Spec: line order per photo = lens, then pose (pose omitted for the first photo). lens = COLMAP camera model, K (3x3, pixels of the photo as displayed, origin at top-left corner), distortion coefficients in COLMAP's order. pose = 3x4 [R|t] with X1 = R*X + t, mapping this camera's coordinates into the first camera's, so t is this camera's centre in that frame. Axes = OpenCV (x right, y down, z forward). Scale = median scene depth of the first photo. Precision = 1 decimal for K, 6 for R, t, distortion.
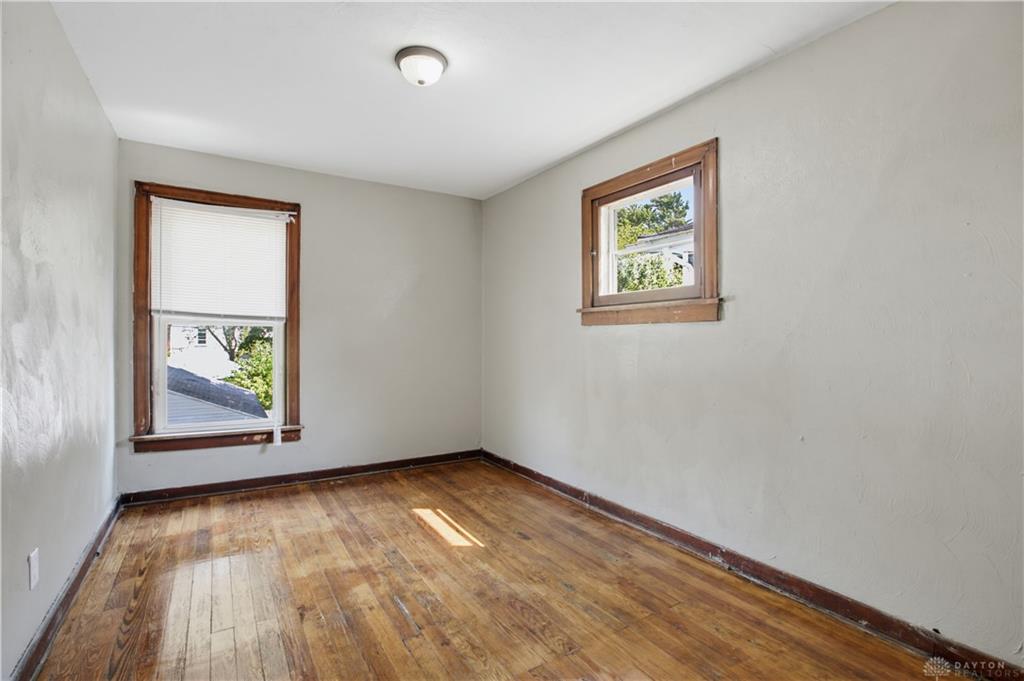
lens RADIAL K [[463.5, 0, 510.0], [0, 463.5, 331.8], [0, 0, 1]] dist [-0.041141, 0.009461]
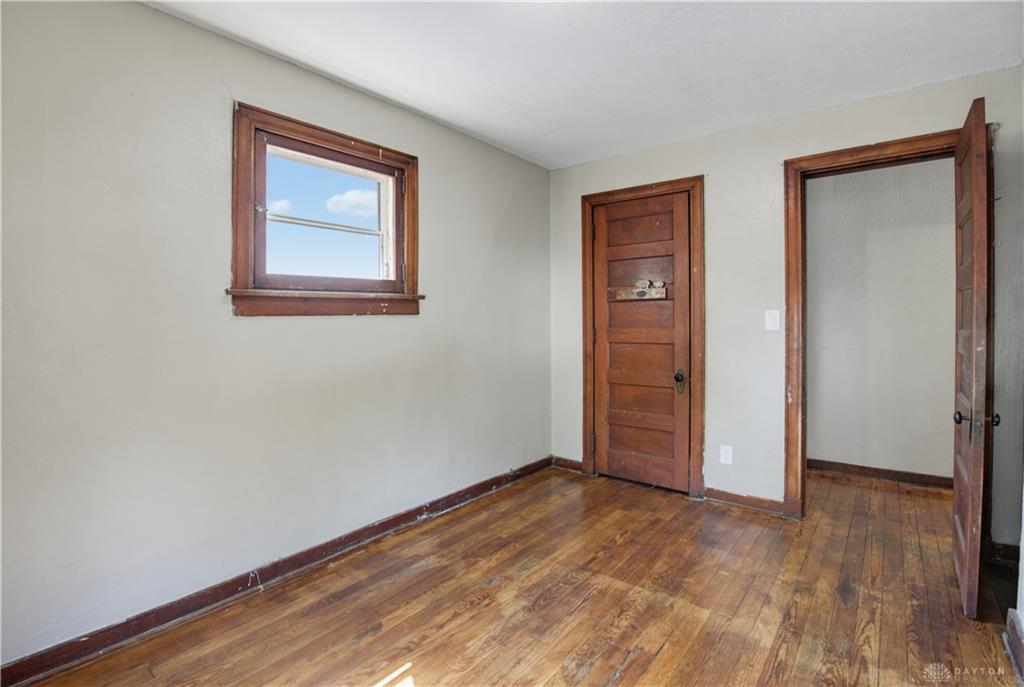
lens RADIAL K [[464.2, 0, 509.8], [0, 464.2, 328.3], [0, 0, 1]] dist [-0.036764, 0.000228]
pose [[-0.295869, -0.011096, 0.955164, -0.728743], [0.006639, 0.999884, 0.013672, -0.004050], [-0.955206, 0.010386, -0.295761, 1.103300]]
